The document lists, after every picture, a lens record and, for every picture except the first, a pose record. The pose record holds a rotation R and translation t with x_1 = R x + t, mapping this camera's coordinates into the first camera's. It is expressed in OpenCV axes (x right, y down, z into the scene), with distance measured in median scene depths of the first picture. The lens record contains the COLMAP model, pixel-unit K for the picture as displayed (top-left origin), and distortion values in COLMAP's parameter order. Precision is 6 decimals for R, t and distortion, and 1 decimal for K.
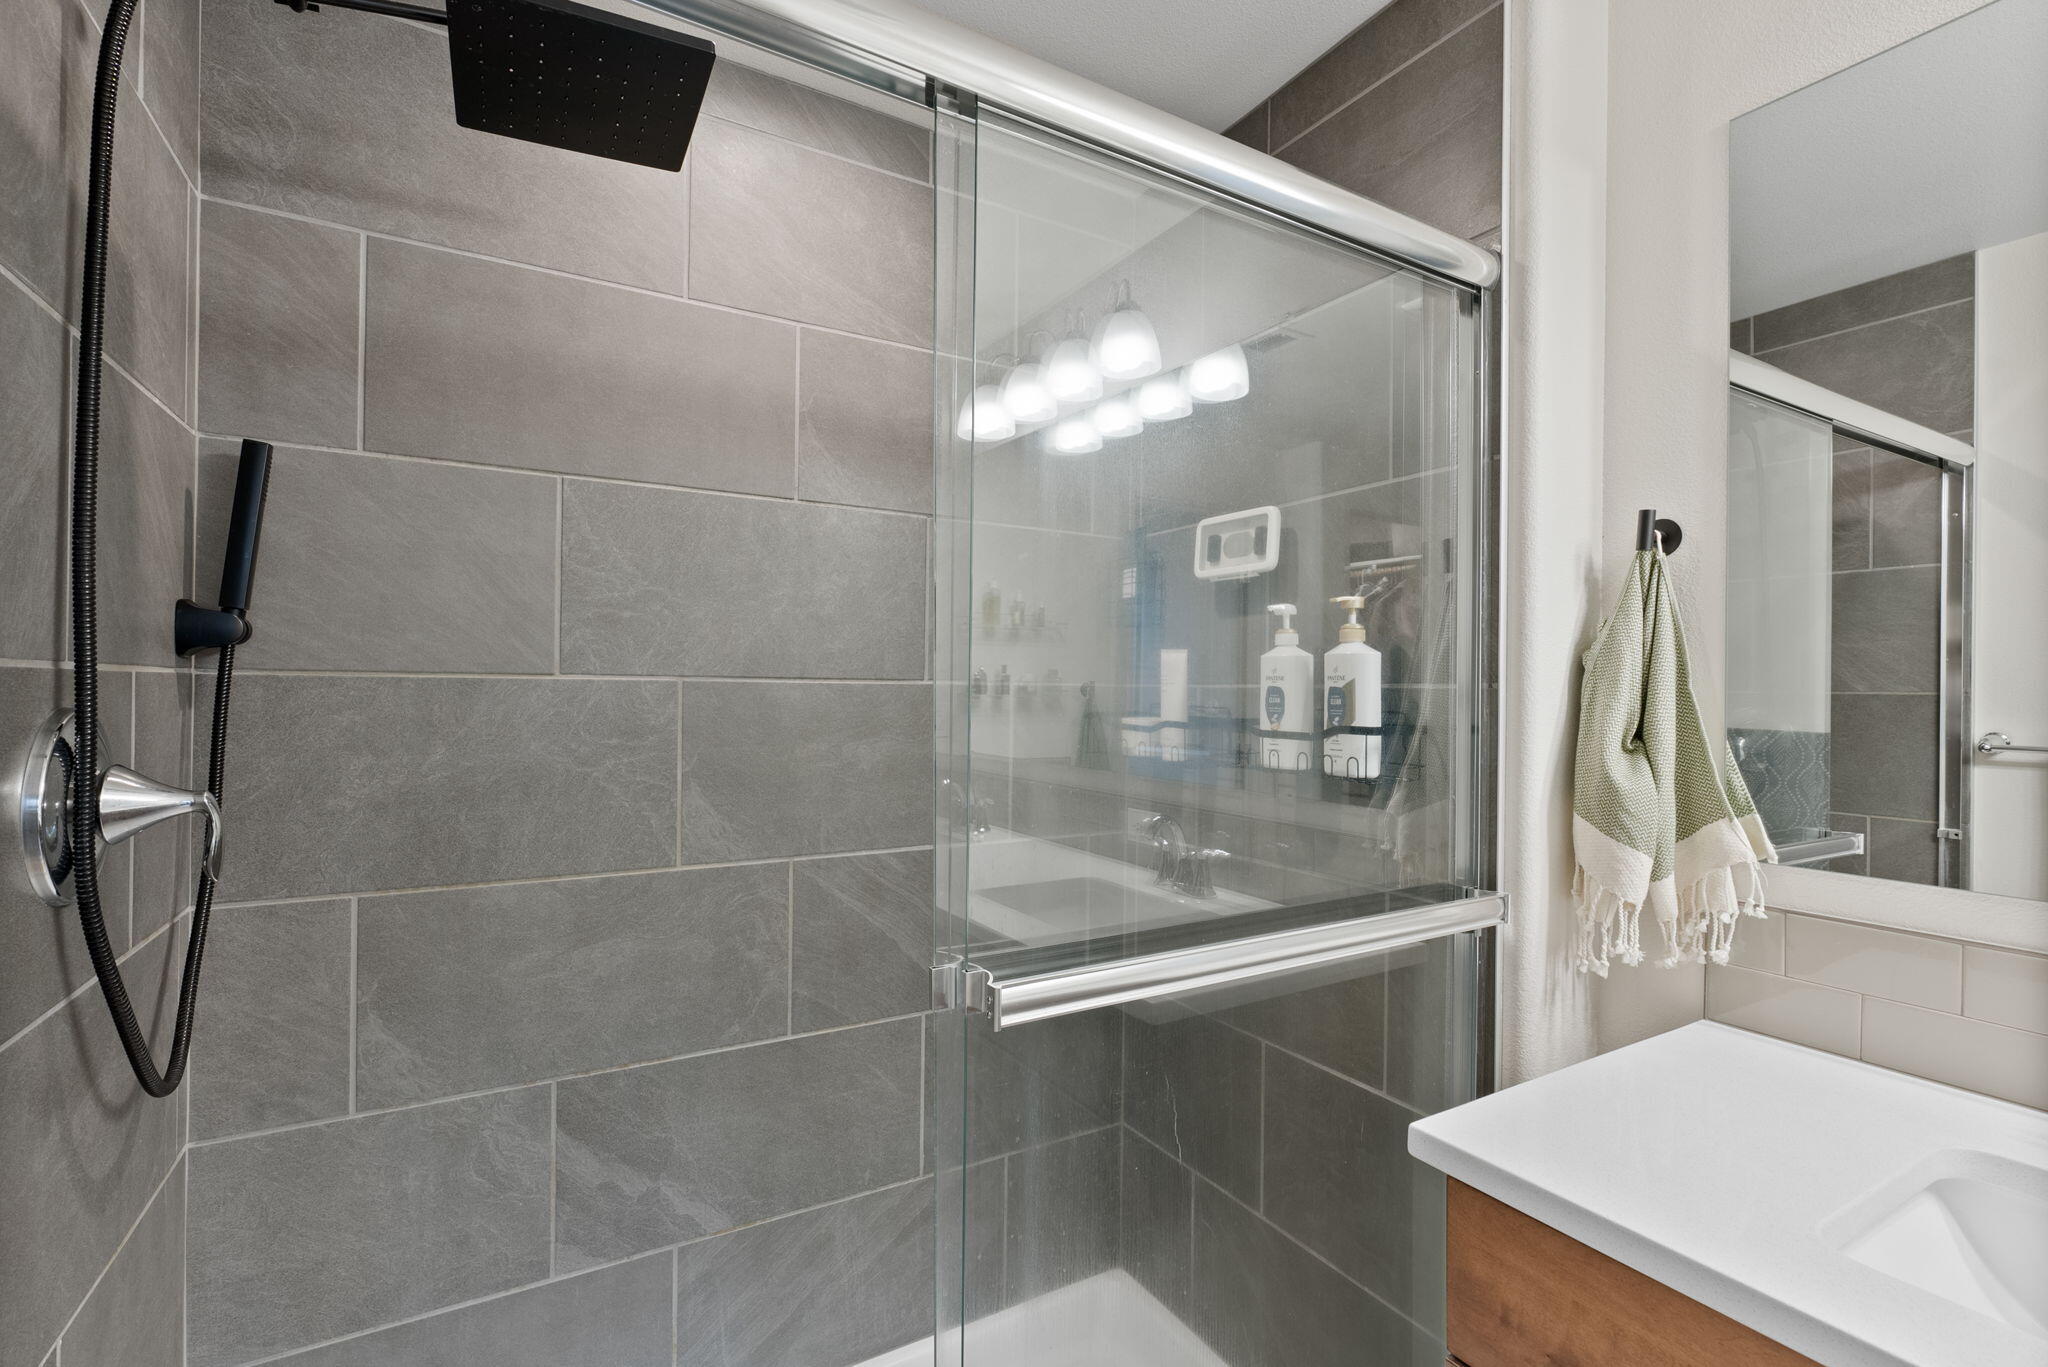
lens RADIAL K [[928.2, 0, 1017.8], [0, 928.2, 681.6], [0, 0, 1]] dist [-0.004281, 0.003646]
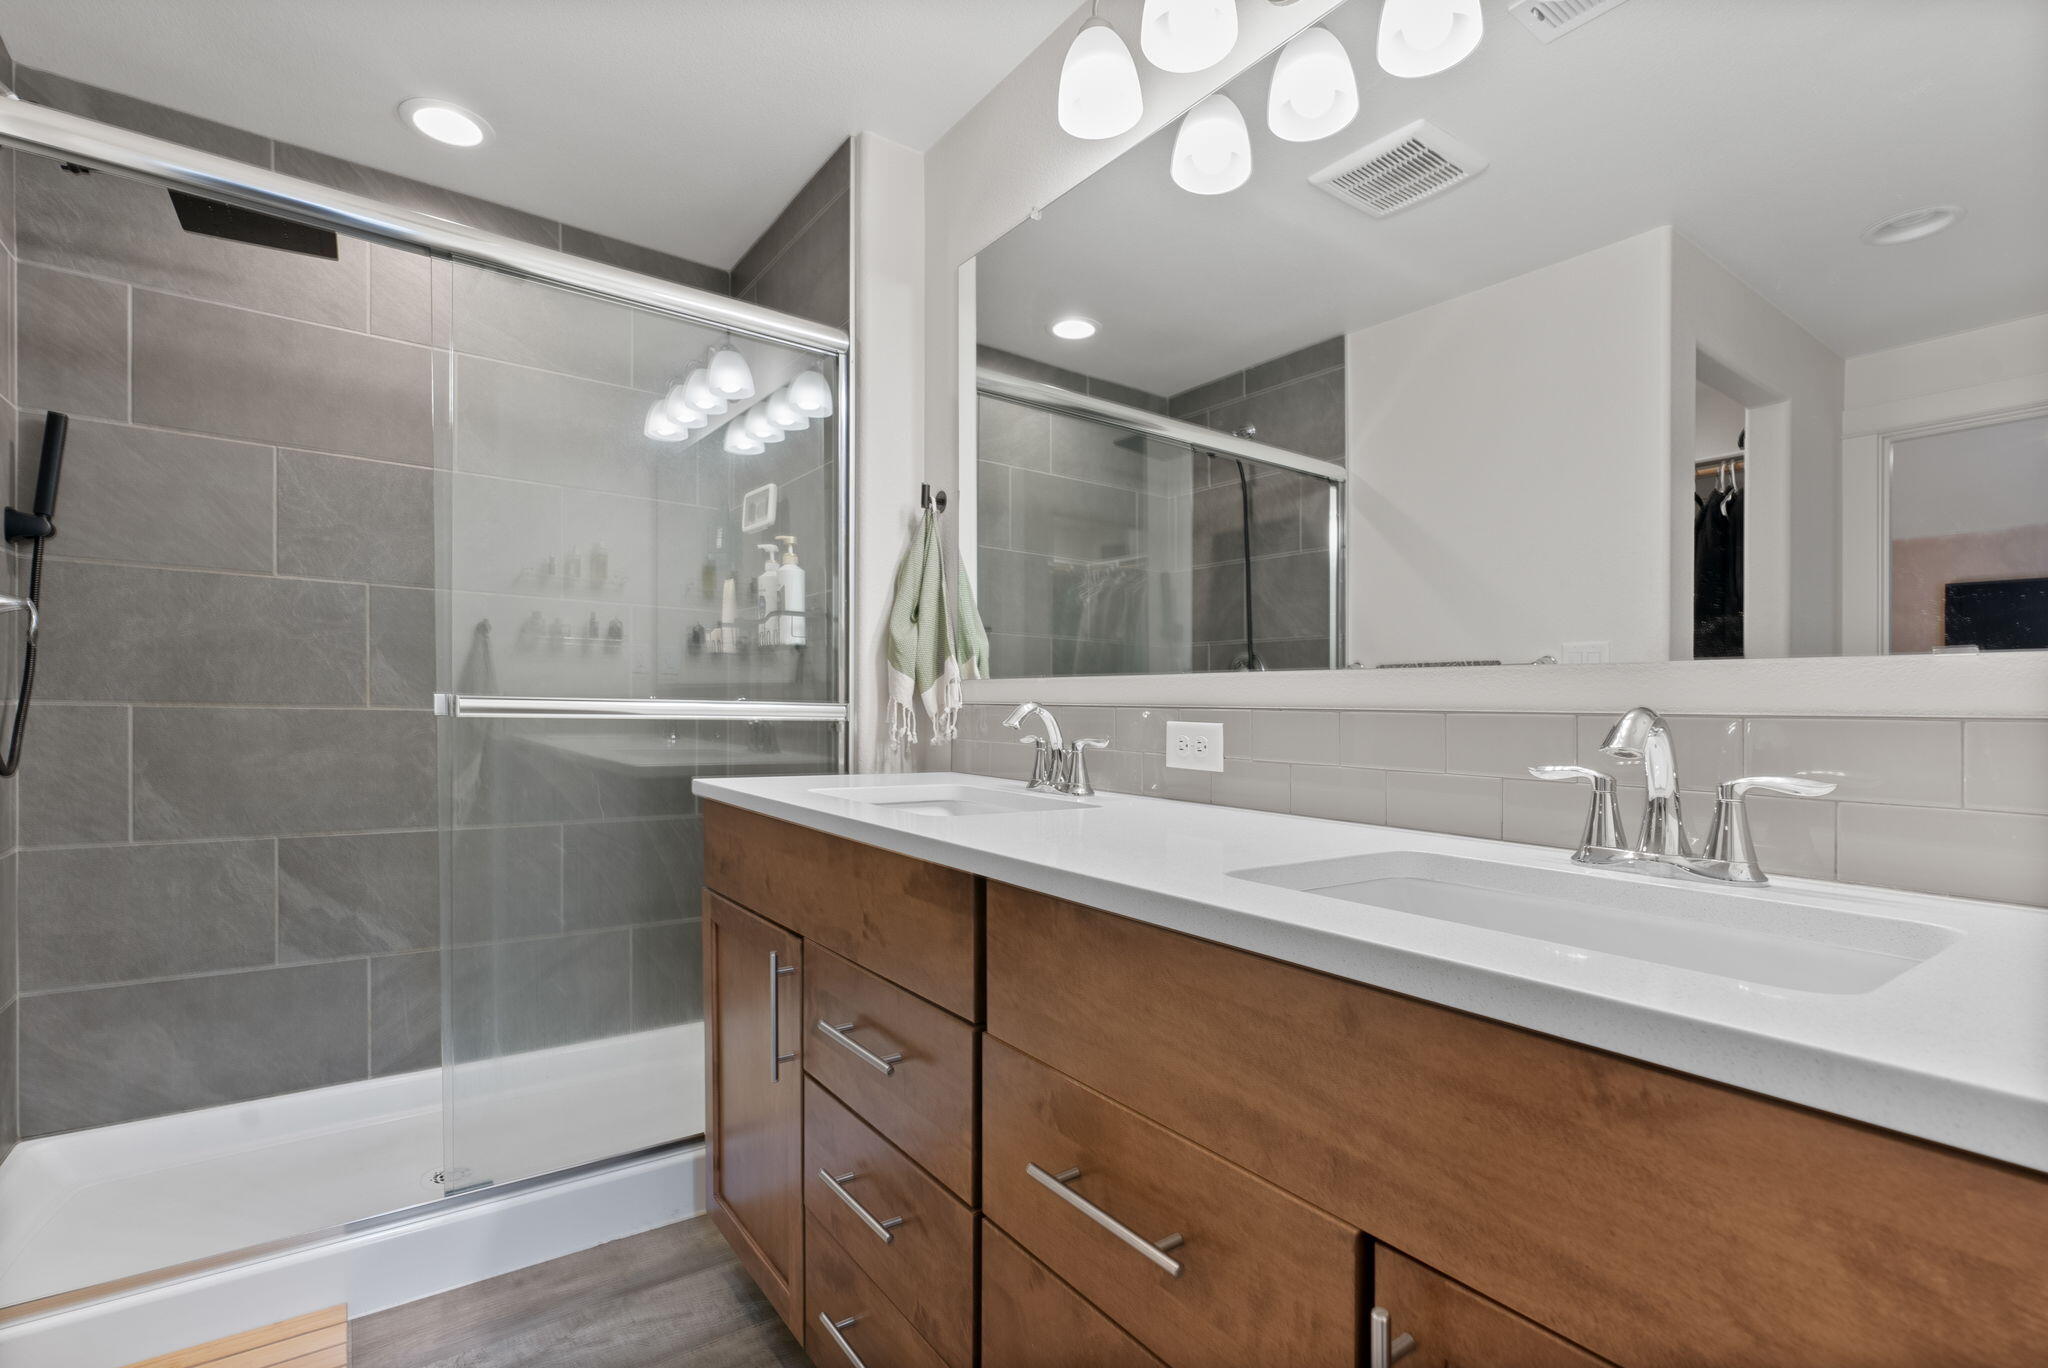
lens RADIAL K [[928.2, 0, 1014.6], [0, 928.2, 718.5], [0, 0, 1]] dist [-0.004281, 0.003646]
pose [[0.994520, 0.006585, 0.104341, 0.611960], [-0.008980, 0.999706, 0.022501, 0.199857], [-0.104162, -0.023315, 0.994287, -0.722999]]
